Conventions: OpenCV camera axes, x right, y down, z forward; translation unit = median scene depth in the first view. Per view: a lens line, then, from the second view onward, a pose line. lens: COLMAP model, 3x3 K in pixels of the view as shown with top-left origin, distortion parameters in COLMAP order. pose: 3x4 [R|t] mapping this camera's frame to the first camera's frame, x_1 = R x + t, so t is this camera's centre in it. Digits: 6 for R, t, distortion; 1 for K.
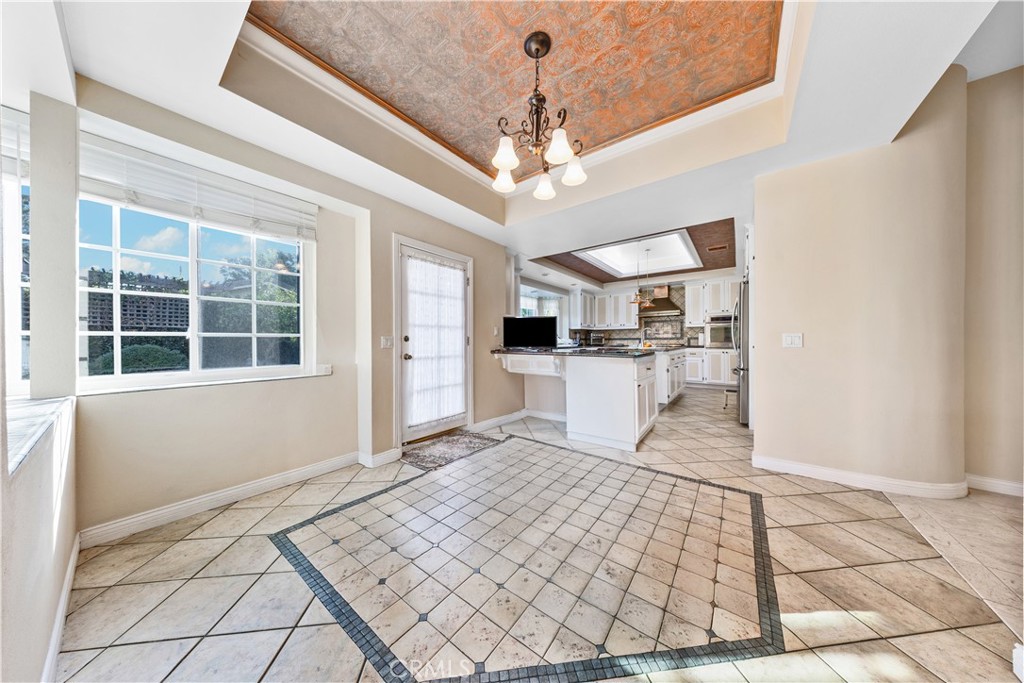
lens RADIAL K [[300.0, 0, 513.2], [0, 300.0, 342.7], [0, 0, 1]] dist [-0.001734, 0.000229]
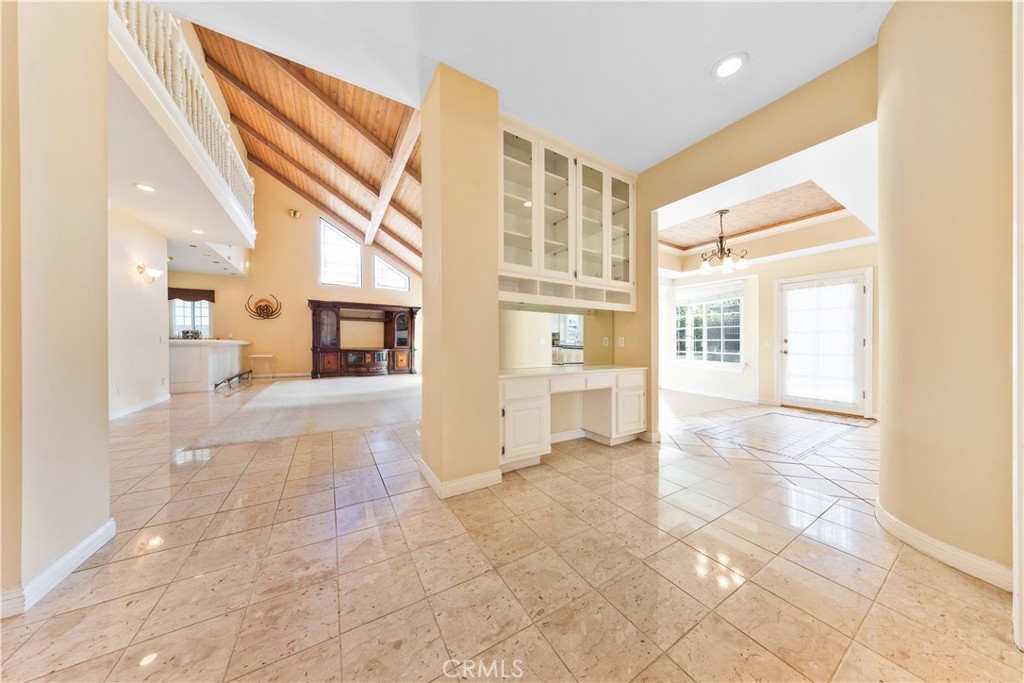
lens RADIAL K [[300.0, 0, 507.2], [0, 300.0, 349.7], [0, 0, 1]] dist [-0.001734, 0.000229]
pose [[-0.378704, 0.010857, -0.925454, 1.682115], [-0.013989, 0.999750, 0.017452, 0.025586], [0.925412, 0.019555, -0.378458, 0.230488]]
